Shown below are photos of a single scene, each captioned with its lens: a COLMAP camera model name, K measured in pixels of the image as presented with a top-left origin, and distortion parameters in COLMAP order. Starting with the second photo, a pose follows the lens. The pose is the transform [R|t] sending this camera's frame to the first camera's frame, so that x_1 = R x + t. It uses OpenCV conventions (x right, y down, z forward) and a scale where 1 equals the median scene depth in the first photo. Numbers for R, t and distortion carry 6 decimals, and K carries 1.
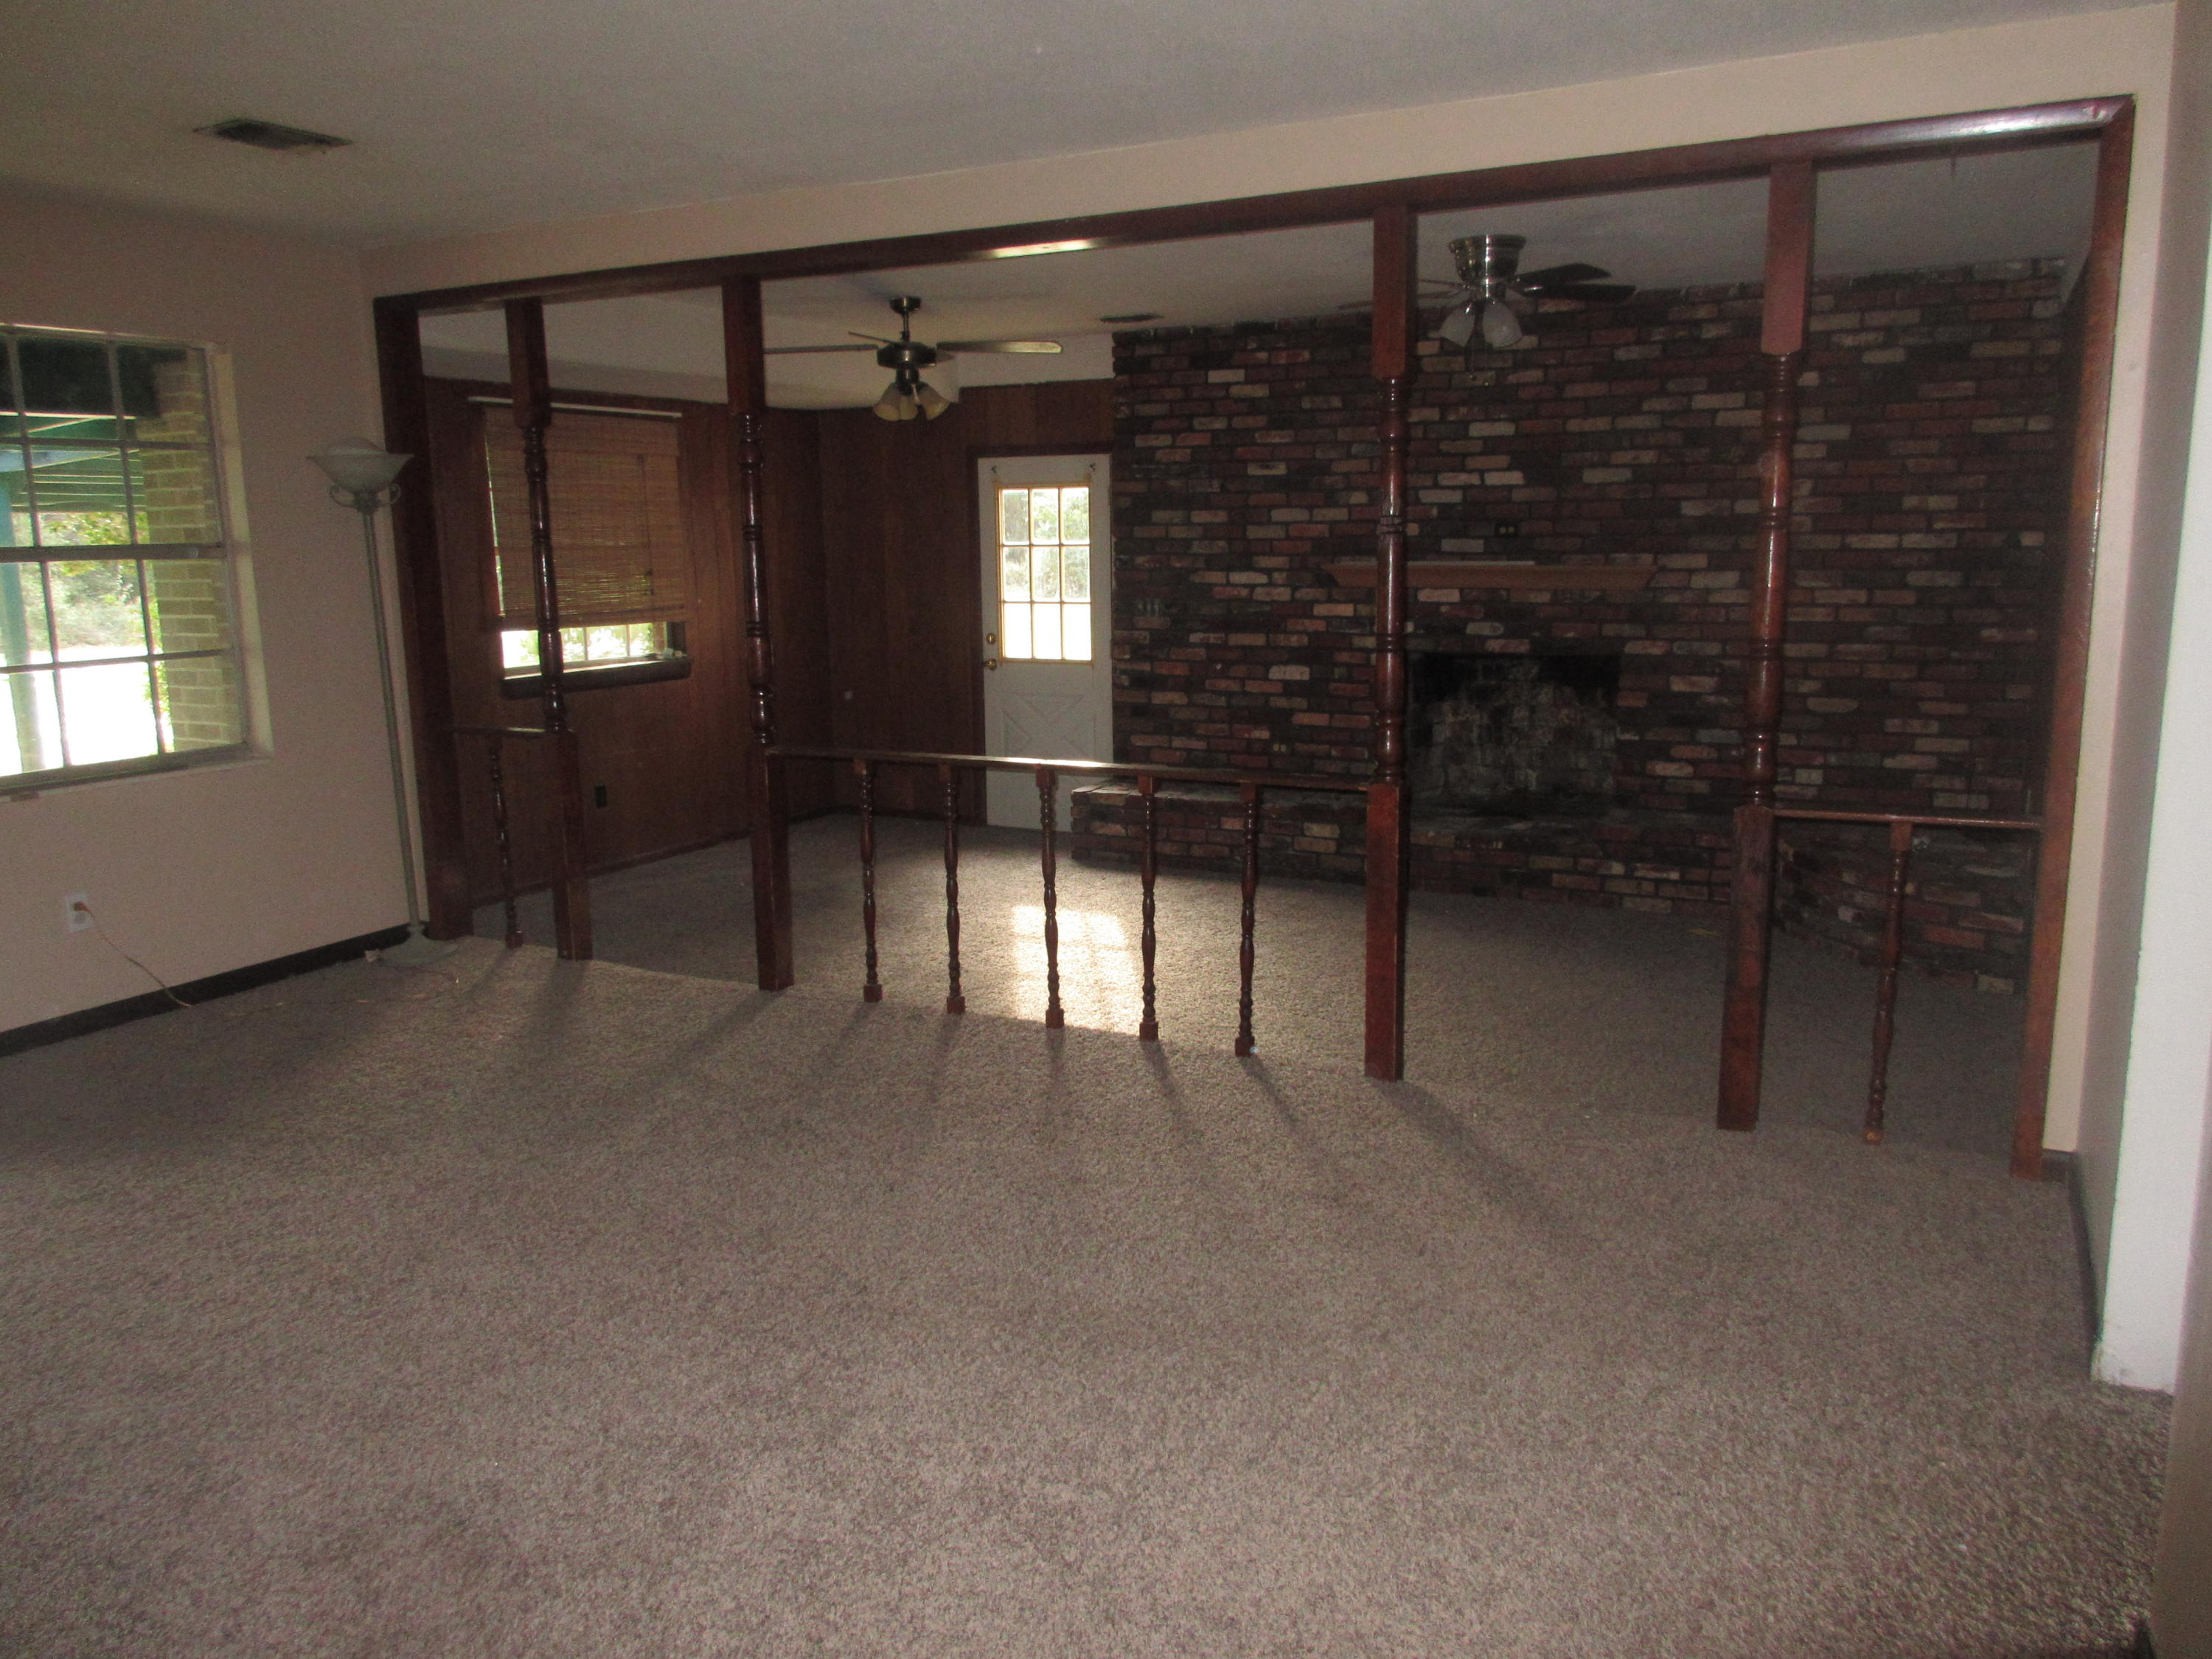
lens RADIAL K [[1644.0, 0, 1099.7], [0, 1644.0, 838.2], [0, 0, 1]] dist [-0.005744, 0.012083]
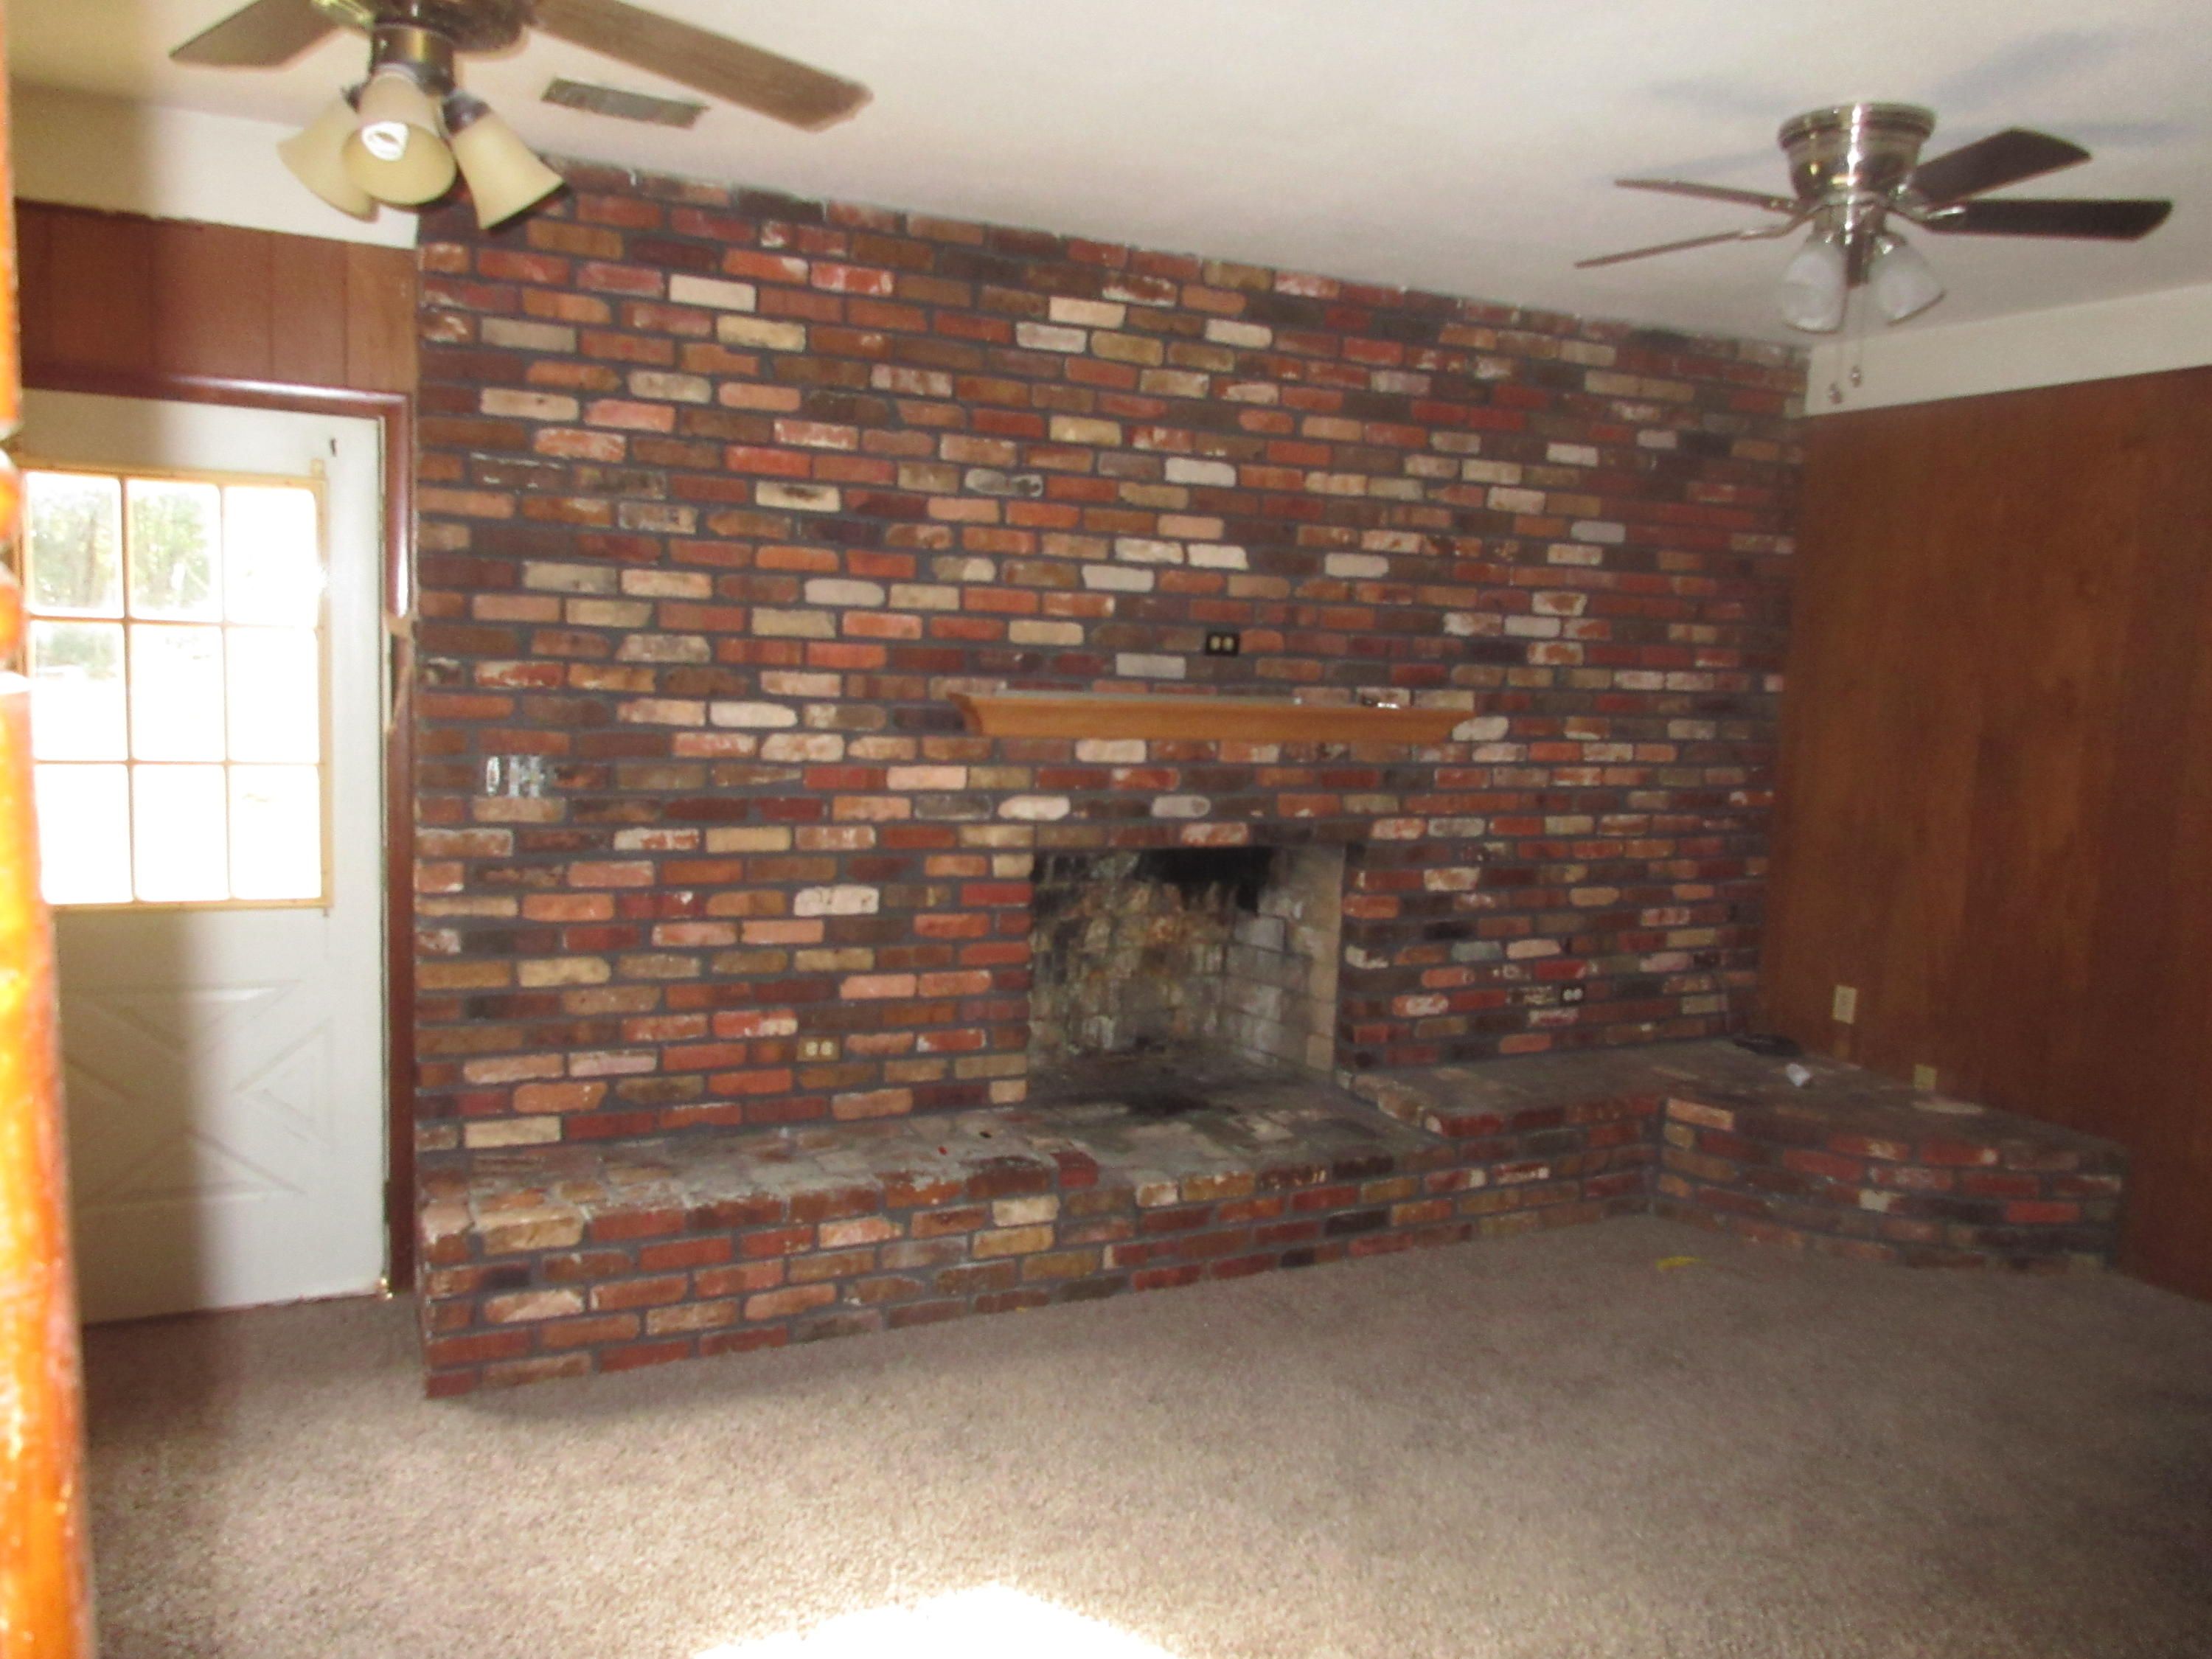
lens RADIAL K [[1644.0, 0, 1099.7], [0, 1644.0, 838.2], [0, 0, 1]] dist [-0.005744, 0.012083]
pose [[0.593214, -0.060862, 0.802741, -0.262643], [0.099877, 0.994998, 0.001631, -0.121610], [-0.798825, 0.079208, 0.596326, 0.681149]]
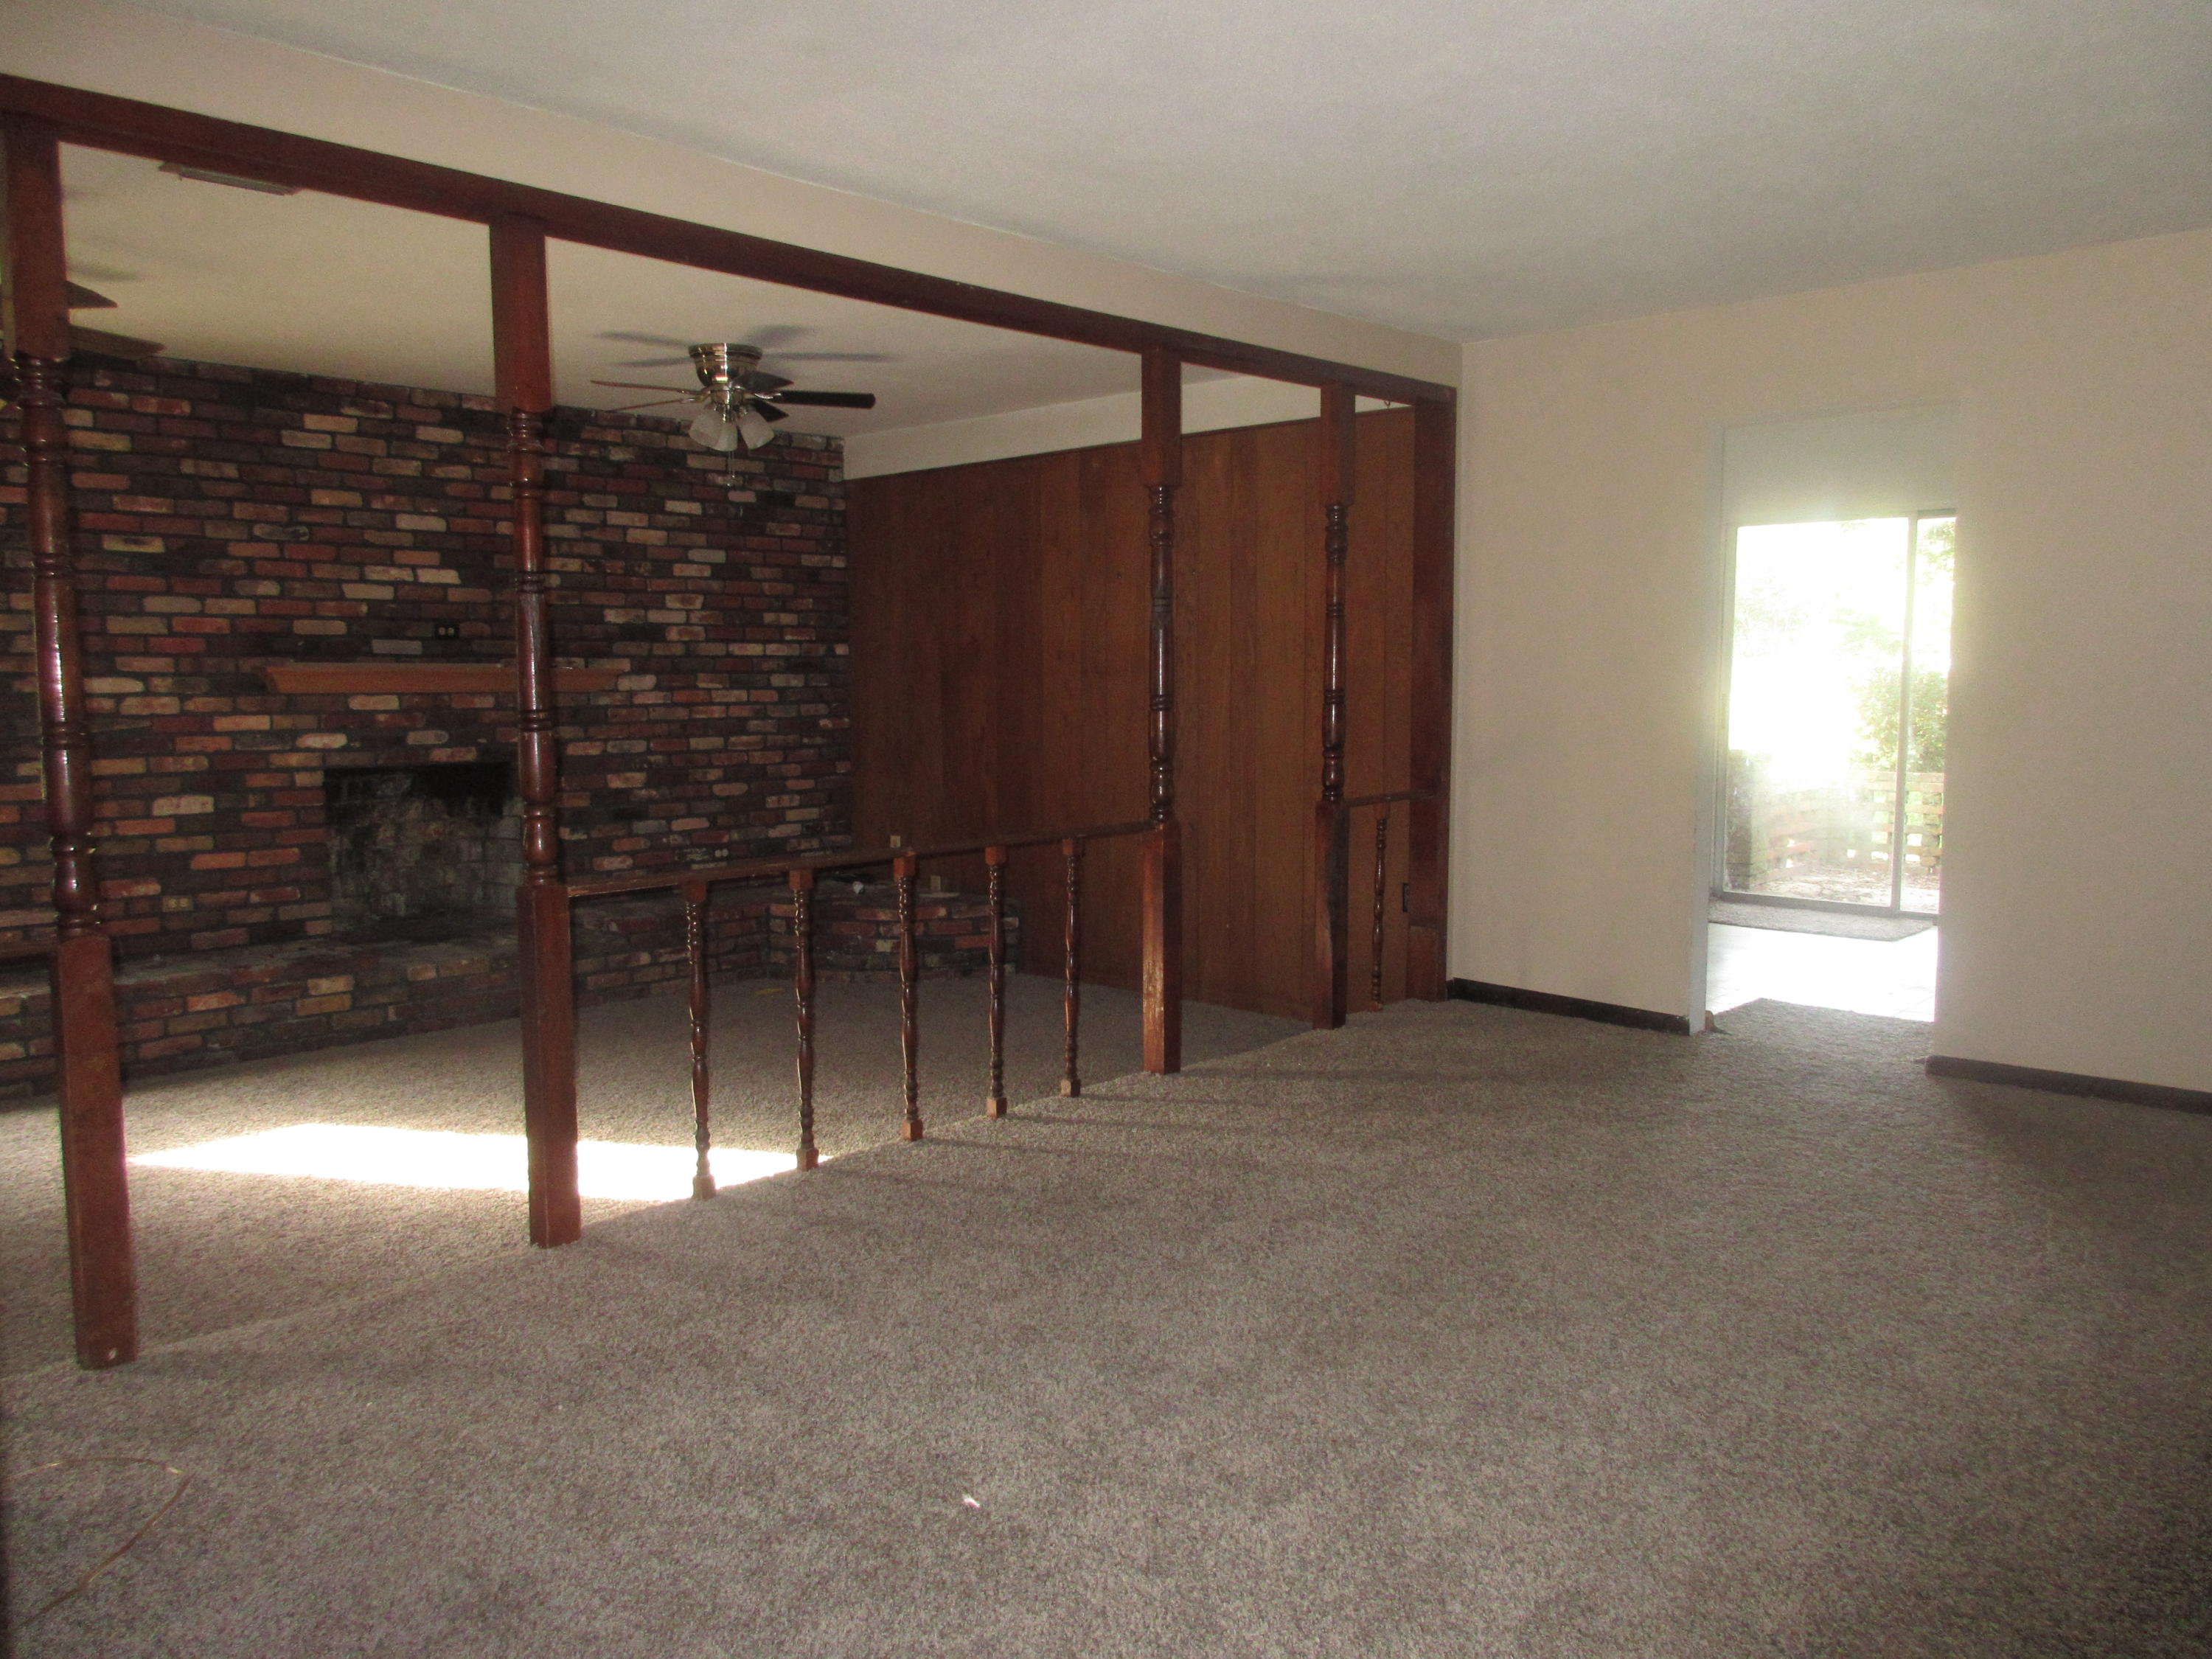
lens RADIAL K [[1640.3, 0, 1091.6], [0, 1640.3, 846.0], [0, 0, 1]] dist [-0.007940, -0.001112]
pose [[0.279325, -0.089614, 0.956006, -0.549458], [0.173151, 0.984014, 0.041649, -0.042417], [-0.944456, 0.153900, 0.290377, 0.399613]]
